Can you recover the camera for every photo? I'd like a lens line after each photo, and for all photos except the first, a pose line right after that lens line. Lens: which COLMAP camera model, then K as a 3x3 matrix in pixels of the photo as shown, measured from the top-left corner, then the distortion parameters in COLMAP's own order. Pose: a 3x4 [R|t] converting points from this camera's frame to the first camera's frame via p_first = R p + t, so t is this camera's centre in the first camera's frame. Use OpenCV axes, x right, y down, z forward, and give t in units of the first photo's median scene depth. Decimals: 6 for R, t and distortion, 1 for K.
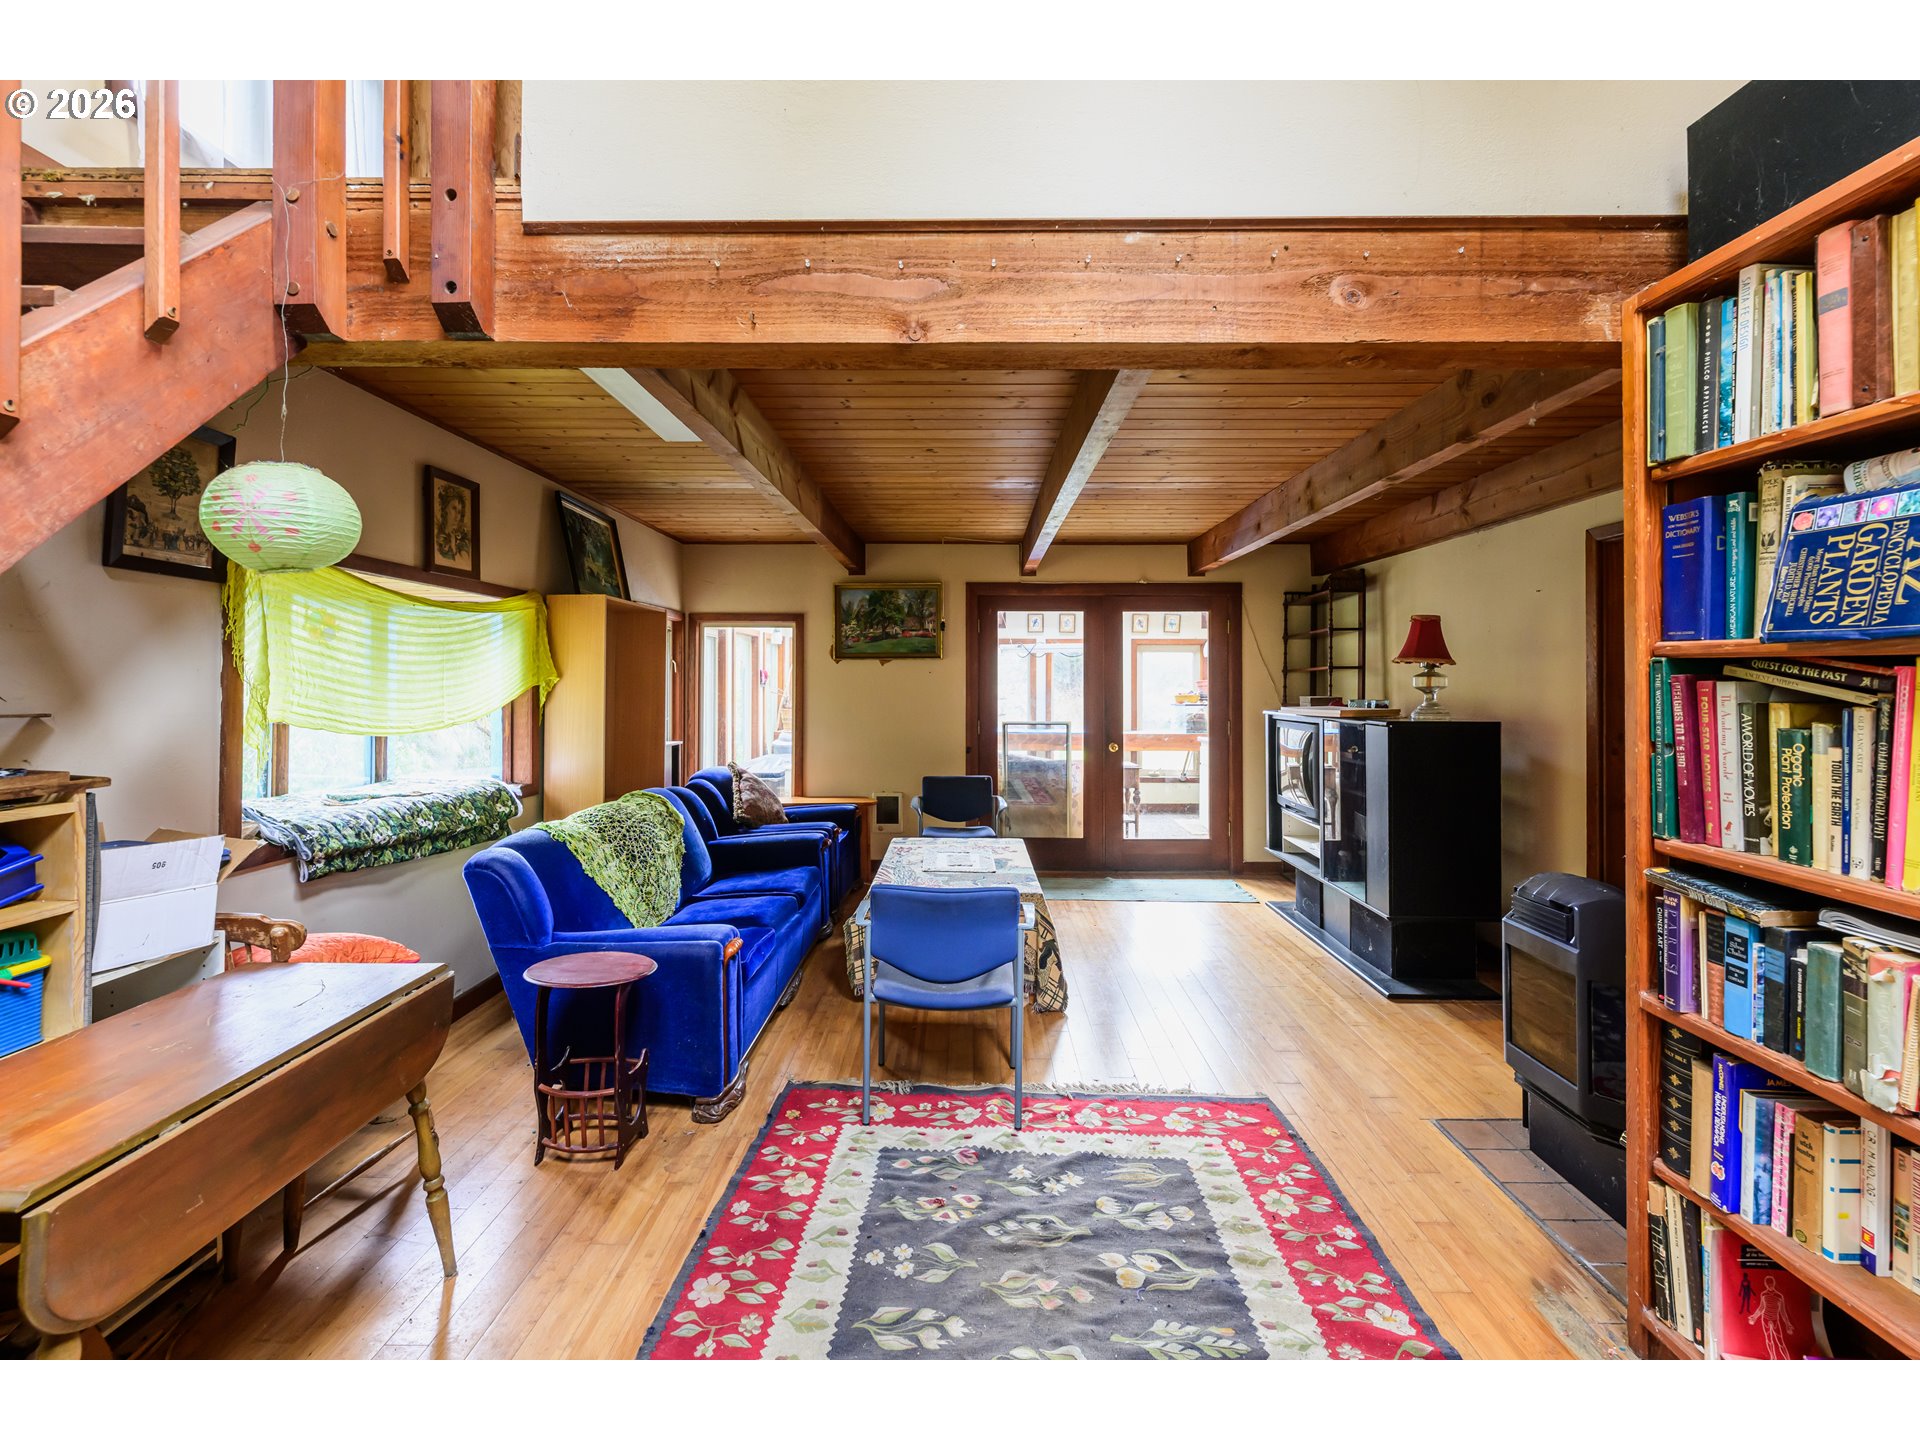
lens RADIAL K [[792.2, 0, 966.2], [0, 792.2, 679.3], [0, 0, 1]] dist [0.000374, -0.000250]
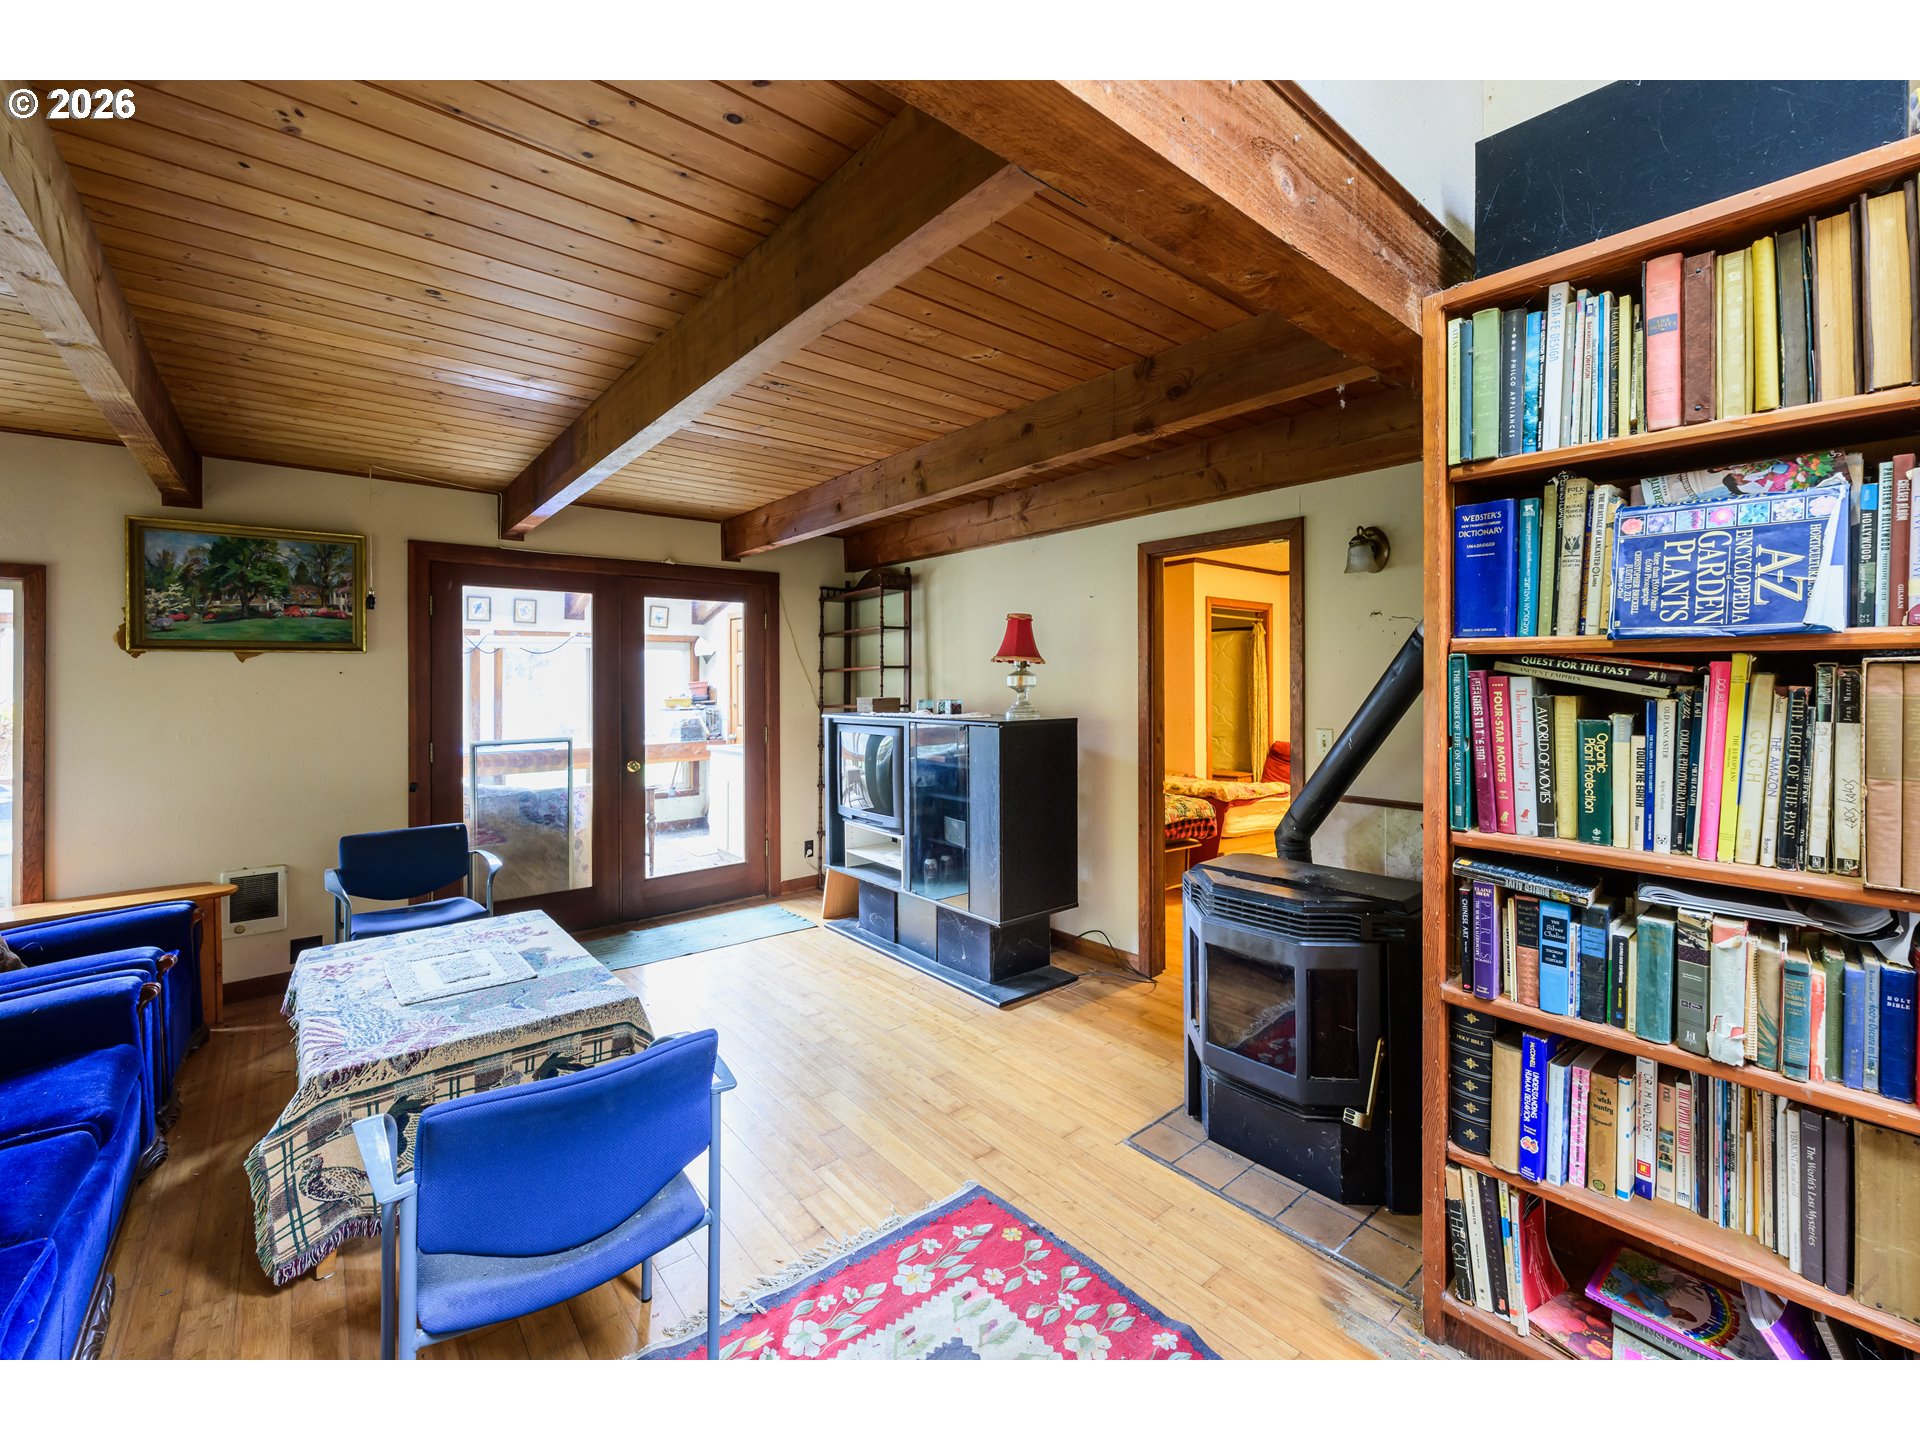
lens RADIAL K [[792.2, 0, 966.2], [0, 792.2, 679.3], [0, 0, 1]] dist [0.000374, -0.000250]
pose [[0.762626, -0.006772, 0.646804, -0.273456], [0.007864, 0.999968, 0.001197, -0.000785], [-0.646792, 0.004174, 0.762655, 0.643413]]
